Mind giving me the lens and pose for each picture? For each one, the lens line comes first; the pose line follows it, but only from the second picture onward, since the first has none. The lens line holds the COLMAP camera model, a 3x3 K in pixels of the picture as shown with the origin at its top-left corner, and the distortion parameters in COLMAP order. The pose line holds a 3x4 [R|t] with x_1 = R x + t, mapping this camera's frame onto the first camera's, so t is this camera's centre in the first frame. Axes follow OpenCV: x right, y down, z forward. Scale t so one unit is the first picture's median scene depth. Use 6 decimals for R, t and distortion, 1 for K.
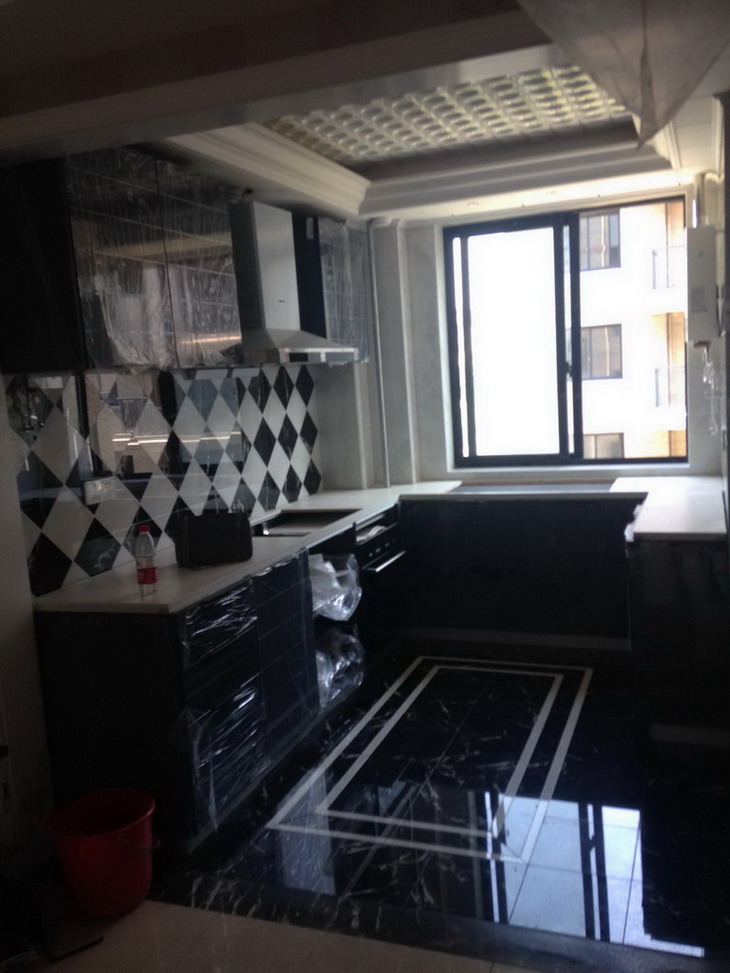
lens RADIAL K [[881.8, 0, 365.6], [0, 881.8, 490.5], [0, 0, 1]] dist [0.213126, -0.305798]
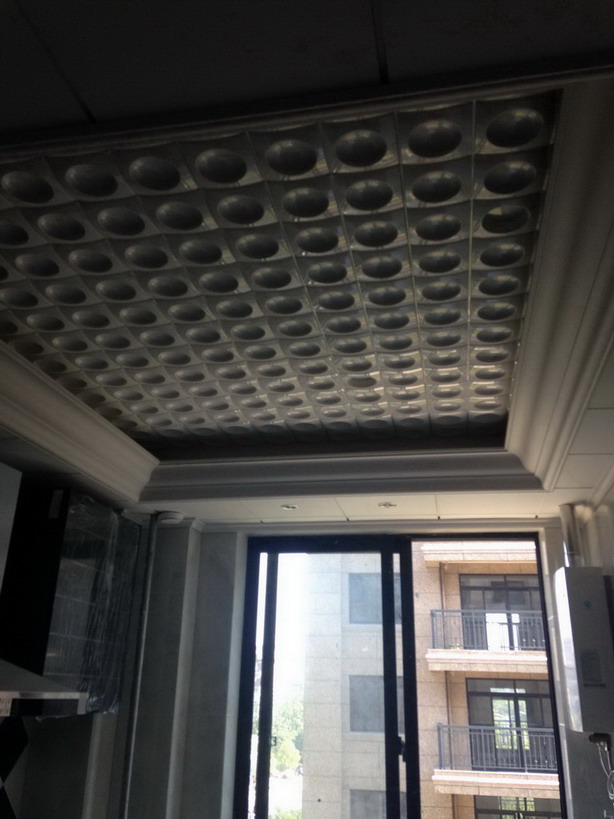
lens RADIAL K [[742.3, 0, 307.5], [0, 742.3, 412.9], [0, 0, 1]] dist [0.213126, -0.305798]
pose [[0.982332, 0.138339, 0.126043, 0.048364], [-0.061358, 0.874334, -0.481431, -0.089425], [-0.176804, 0.465191, 0.867374, 0.451327]]
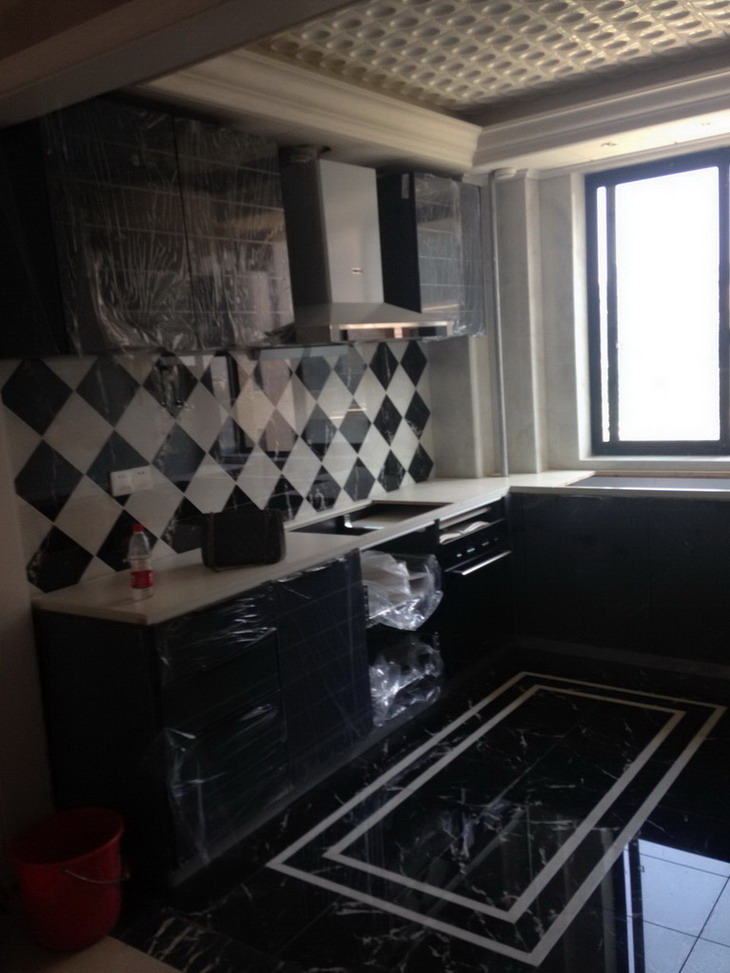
lens RADIAL K [[881.8, 0, 365.6], [0, 881.8, 490.5], [0, 0, 1]] dist [0.213126, -0.305798]
pose [[0.965882, 0.031586, -0.257050, 0.148175], [-0.022639, 0.999033, 0.037694, -0.024851], [0.257992, -0.030589, 0.965663, 0.123868]]
